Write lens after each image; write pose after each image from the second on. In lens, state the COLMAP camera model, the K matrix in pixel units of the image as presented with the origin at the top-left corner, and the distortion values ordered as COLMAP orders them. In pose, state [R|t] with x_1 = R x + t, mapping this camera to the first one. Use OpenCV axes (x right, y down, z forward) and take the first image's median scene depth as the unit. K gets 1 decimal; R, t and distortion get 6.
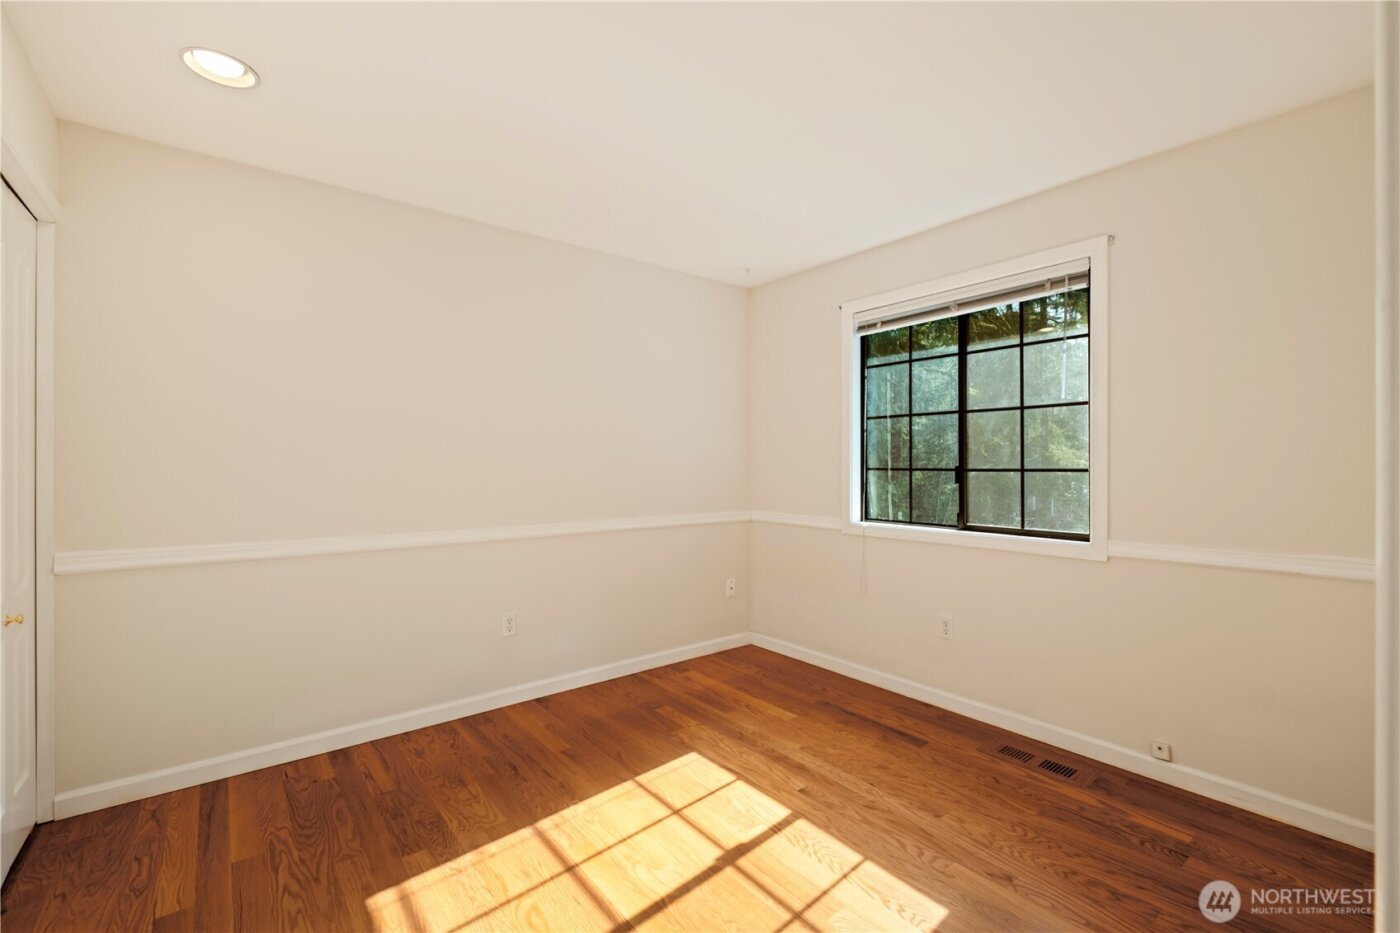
lens RADIAL K [[606.1, 0, 695.0], [0, 606.1, 463.1], [0, 0, 1]] dist [0.004368, -0.009478]
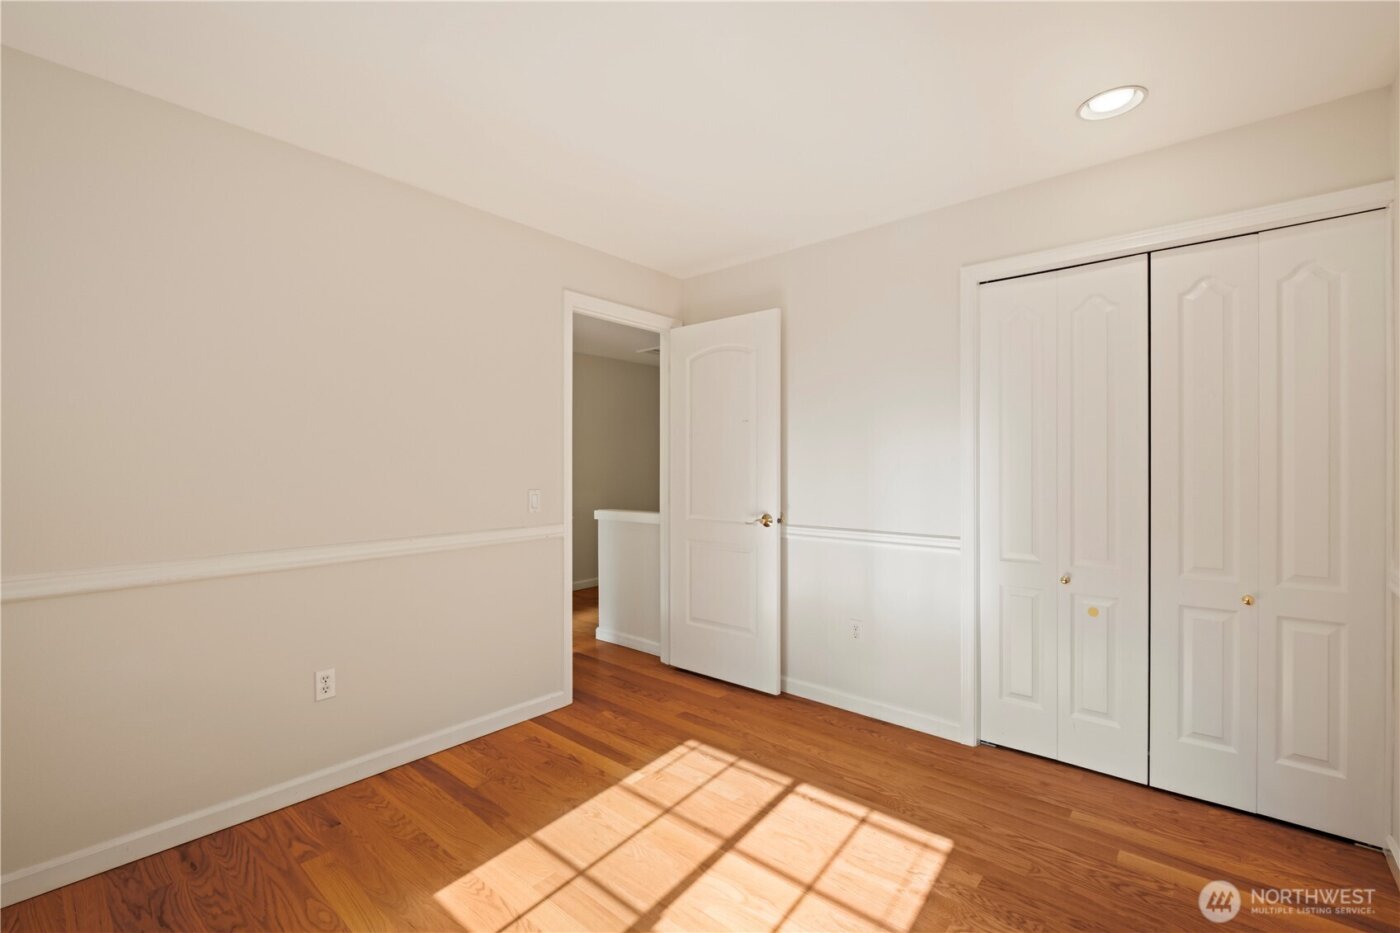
lens RADIAL K [[606.1, 0, 695.0], [0, 606.1, 463.1], [0, 0, 1]] dist [0.004368, -0.009478]
pose [[-0.981810, 0.000414, -0.189867, 0.162854], [0.000682, 0.999999, -0.001343, -0.007286], [0.189867, -0.001448, -0.981809, 2.004459]]
